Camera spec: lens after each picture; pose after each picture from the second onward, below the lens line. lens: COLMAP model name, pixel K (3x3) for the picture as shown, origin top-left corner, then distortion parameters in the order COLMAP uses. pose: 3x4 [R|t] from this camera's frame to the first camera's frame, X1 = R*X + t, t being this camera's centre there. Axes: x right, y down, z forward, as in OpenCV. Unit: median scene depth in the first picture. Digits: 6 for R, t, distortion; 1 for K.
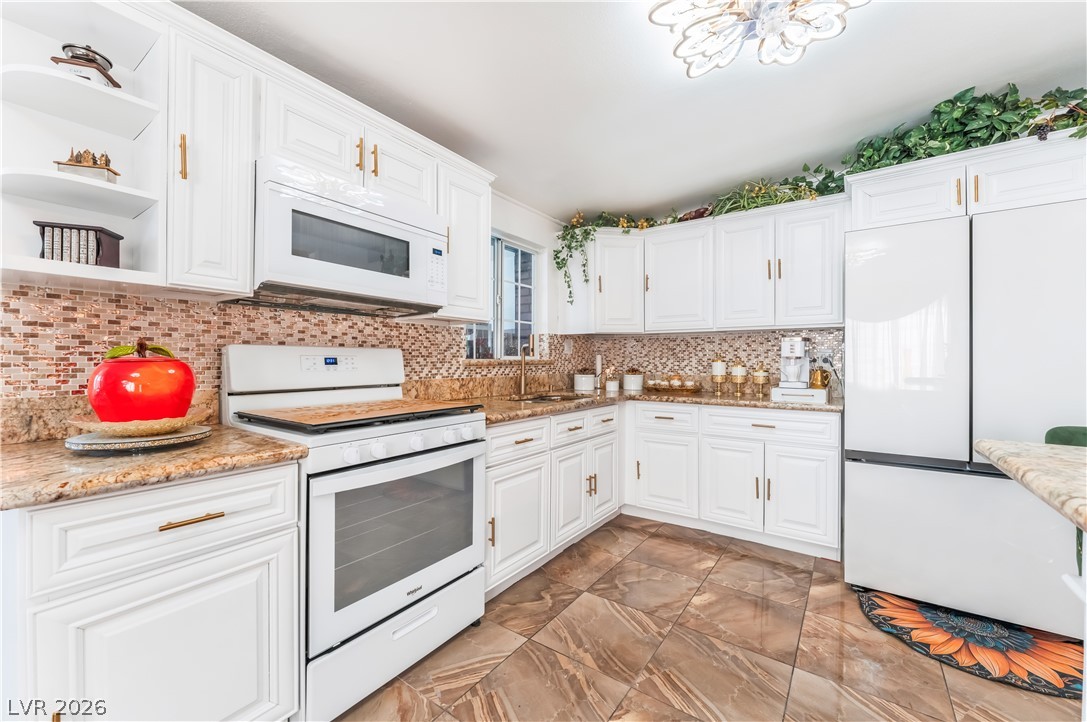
lens RADIAL K [[436.9, 0, 546.1], [0, 436.9, 362.7], [0, 0, 1]] dist [-0.002139, -0.000285]
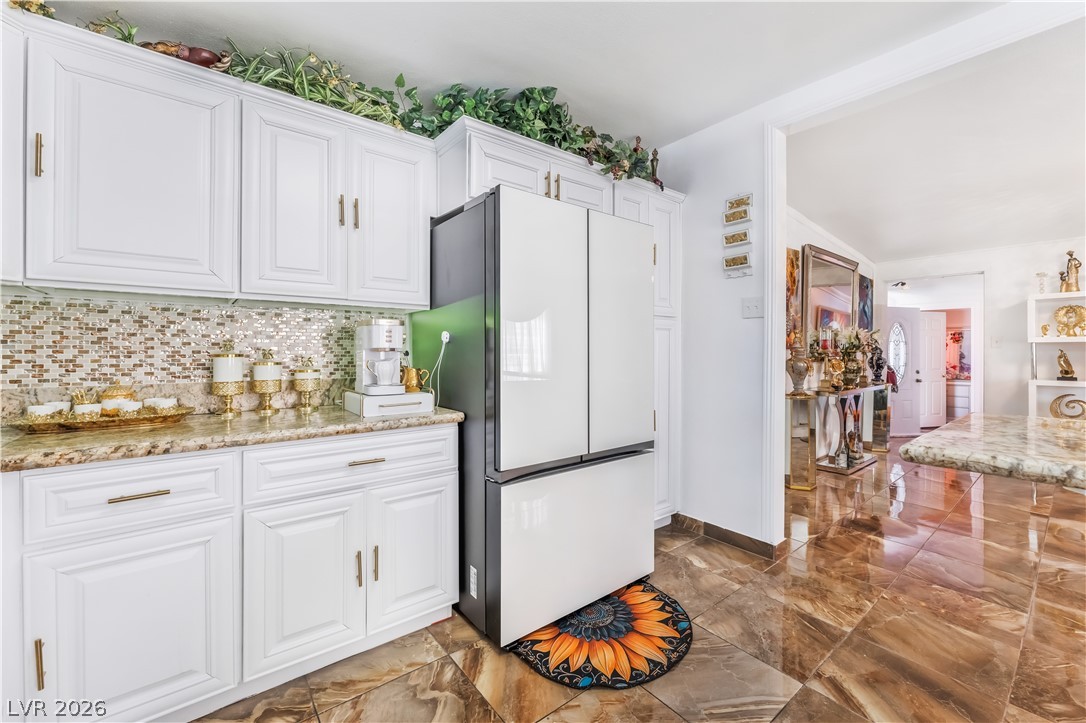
lens RADIAL K [[439.9, 0, 547.8], [0, 439.9, 349.9], [0, 0, 1]] dist [-0.000859, -0.001896]
pose [[0.277235, 0.003163, 0.960797, -0.024306], [0.008644, 0.999946, -0.005786, -0.005870], [-0.960763, 0.009909, 0.277193, 0.721353]]
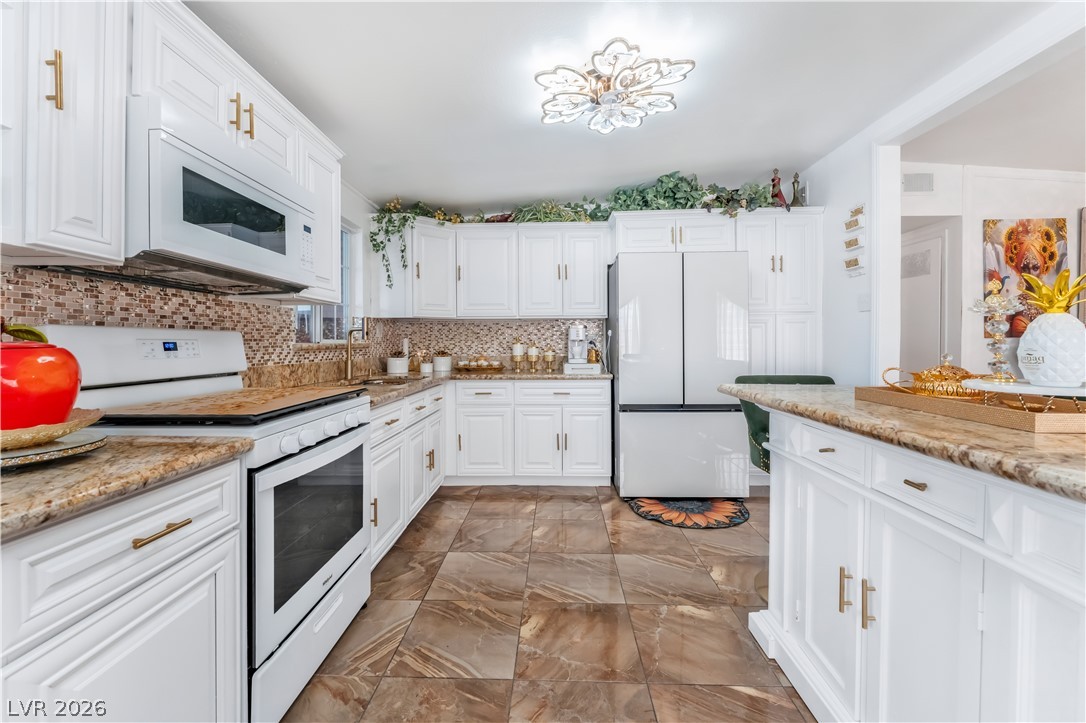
lens RADIAL K [[439.9, 0, 548.4], [0, 439.9, 347.2], [0, 0, 1]] dist [-0.000859, -0.001896]
pose [[0.828331, -0.011466, 0.560122, -0.321655], [0.009941, 0.999934, 0.005769, 0.000373], [-0.560151, 0.000789, 0.828390, -0.068010]]
